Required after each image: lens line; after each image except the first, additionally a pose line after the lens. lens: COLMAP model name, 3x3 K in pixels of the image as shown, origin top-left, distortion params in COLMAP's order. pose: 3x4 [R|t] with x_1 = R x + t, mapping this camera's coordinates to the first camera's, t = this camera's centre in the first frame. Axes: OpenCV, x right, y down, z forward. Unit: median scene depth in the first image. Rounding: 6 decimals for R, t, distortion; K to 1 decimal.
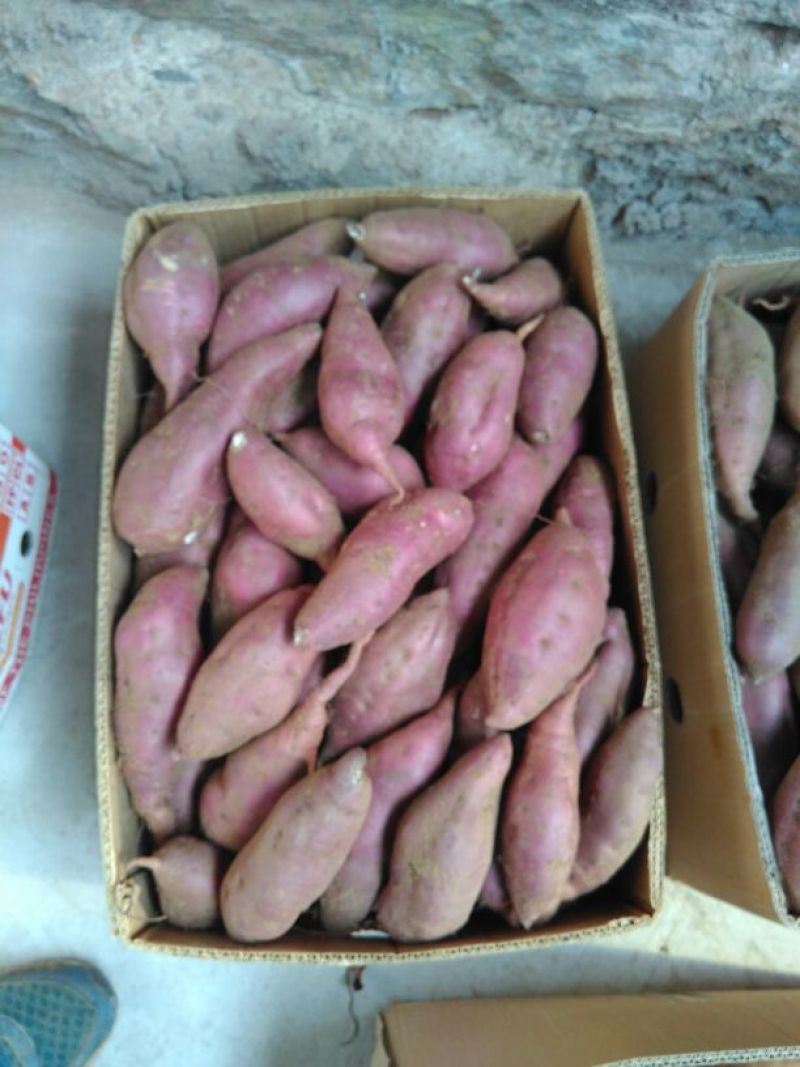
lens RADIAL K [[904.1, 0, 400.0], [0, 904.1, 533.5], [0, 0, 1]] dist [0.083191, -0.160055]
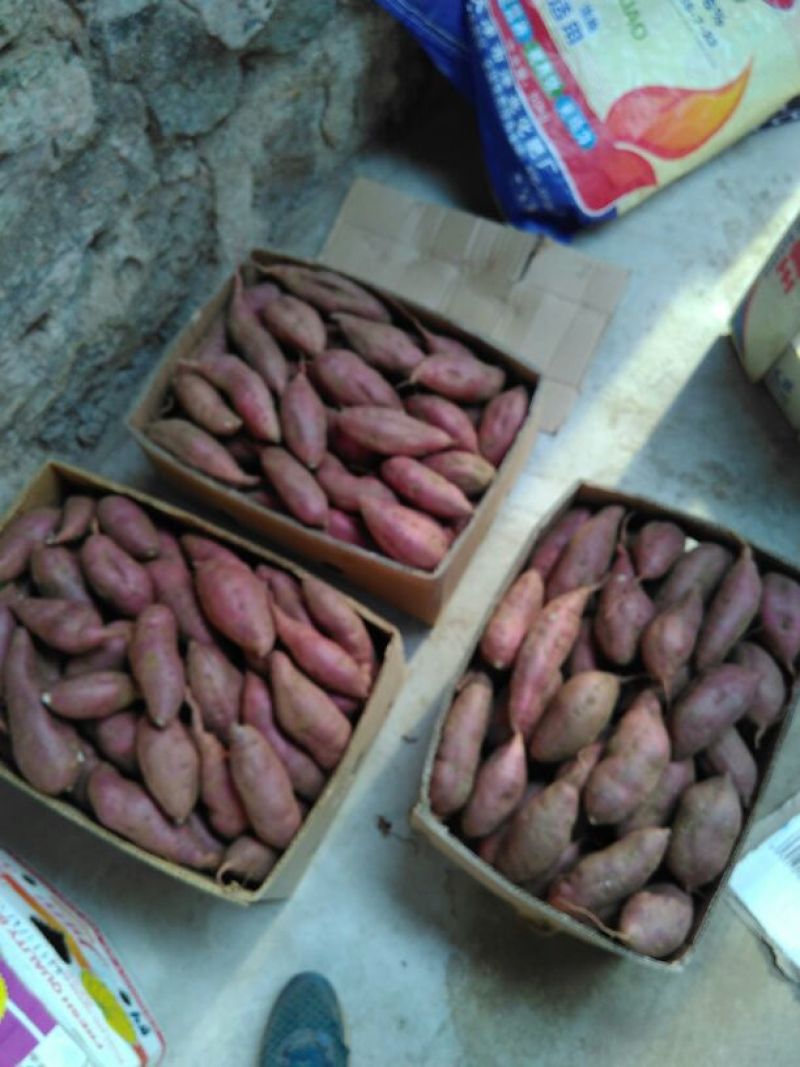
lens RADIAL K [[904.1, 0, 400.0], [0, 904.1, 533.5], [0, 0, 1]] dist [0.083191, -0.160055]
pose [[0.500606, -0.827184, 0.255265, -0.023521], [0.855827, 0.517257, -0.002217, 0.290022], [-0.130204, 0.219573, 0.966869, -0.772775]]
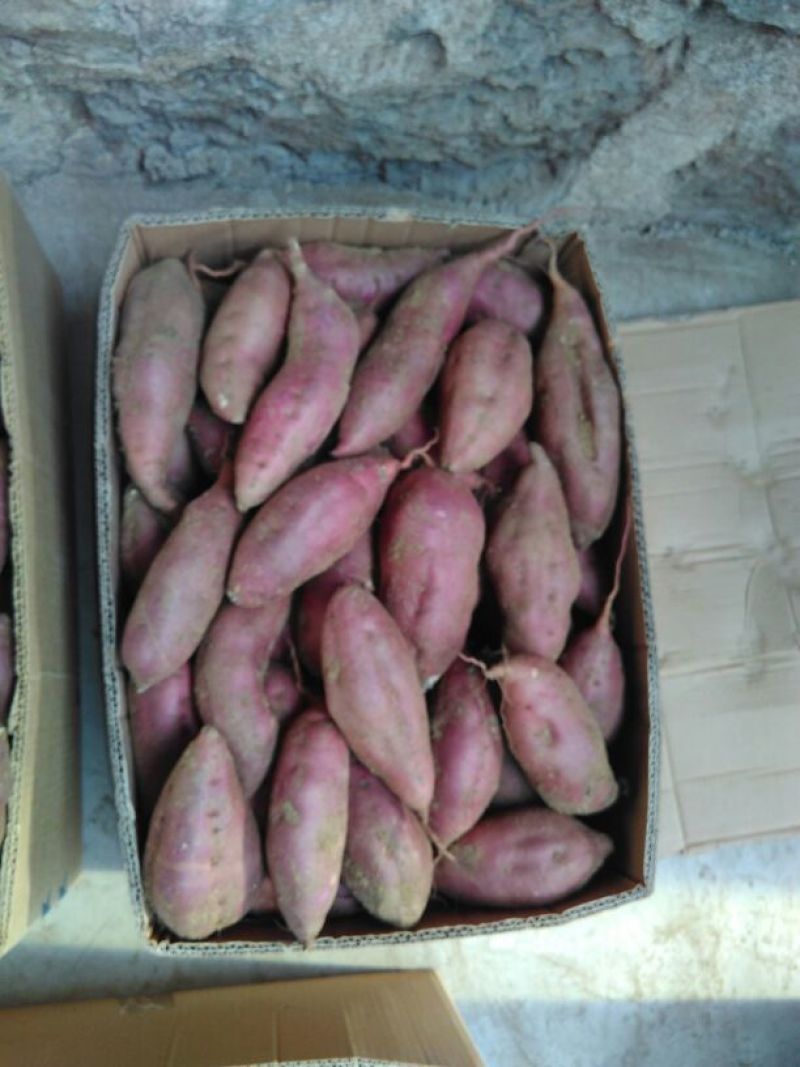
lens RADIAL K [[904.1, 0, 400.0], [0, 904.1, 533.5], [0, 0, 1]] dist [0.083191, -0.160055]
pose [[0.993119, -0.022480, 0.114928, 0.521706], [0.013614, 0.996910, 0.077357, -0.060993], [-0.116312, -0.075260, 0.990357, 0.060835]]
